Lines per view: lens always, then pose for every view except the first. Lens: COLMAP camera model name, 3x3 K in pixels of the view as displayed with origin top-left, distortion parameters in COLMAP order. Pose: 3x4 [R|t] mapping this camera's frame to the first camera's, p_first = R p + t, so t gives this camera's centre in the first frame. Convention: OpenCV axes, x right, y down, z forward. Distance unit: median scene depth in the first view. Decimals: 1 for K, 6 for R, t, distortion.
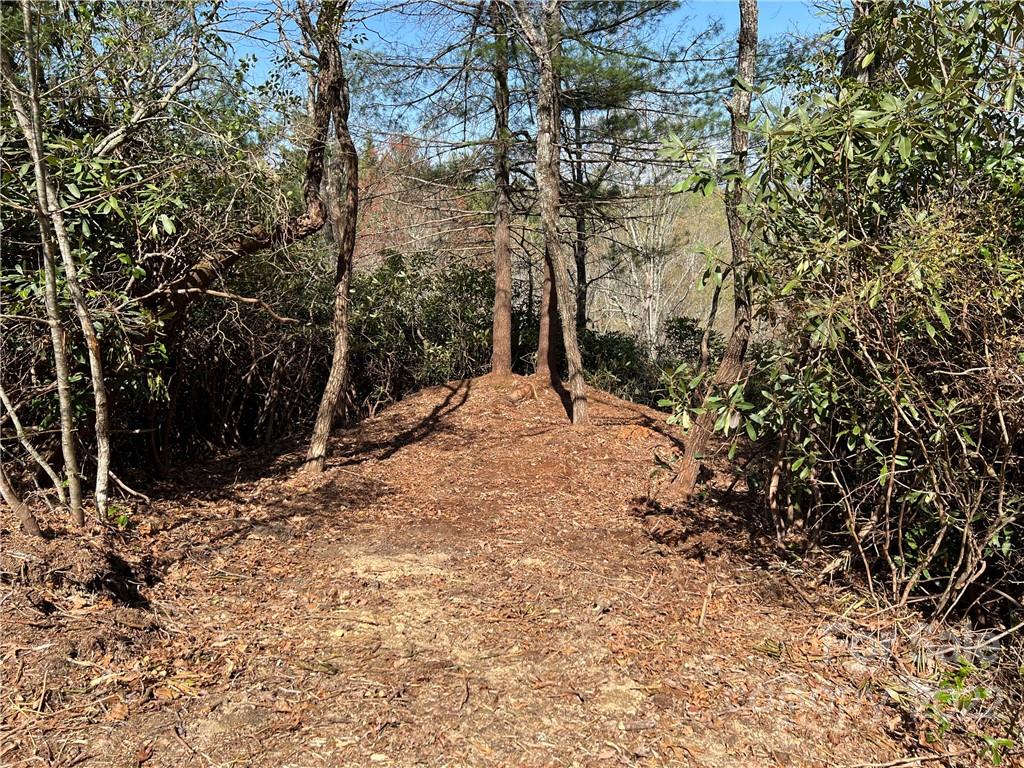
lens RADIAL K [[768.2, 0, 512.0], [0, 768.2, 384.0], [0, 0, 1]] dist [0.167909, -0.462567]
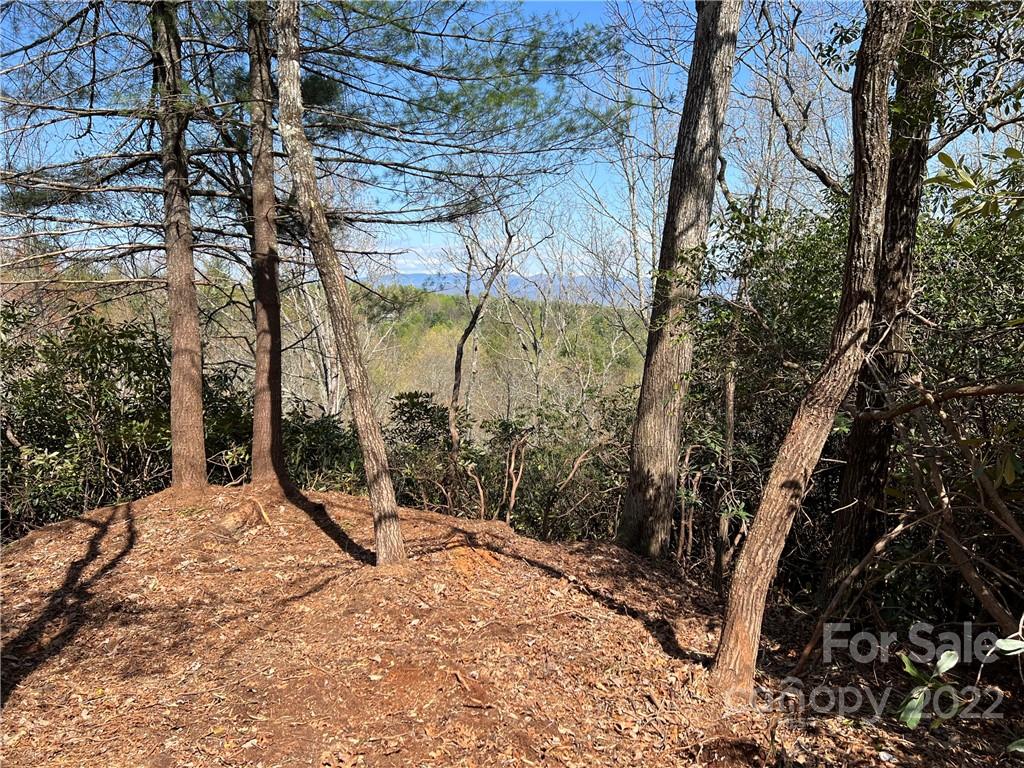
lens RADIAL K [[777.8, 0, 512.0], [0, 777.8, 384.0], [0, 0, 1]] dist [0.110290, -0.107775]
pose [[0.890633, -0.039571, 0.452998, -0.068930], [0.093668, 0.990807, -0.097608, -0.010186], [-0.444971, 0.129364, 0.886152, 0.346731]]
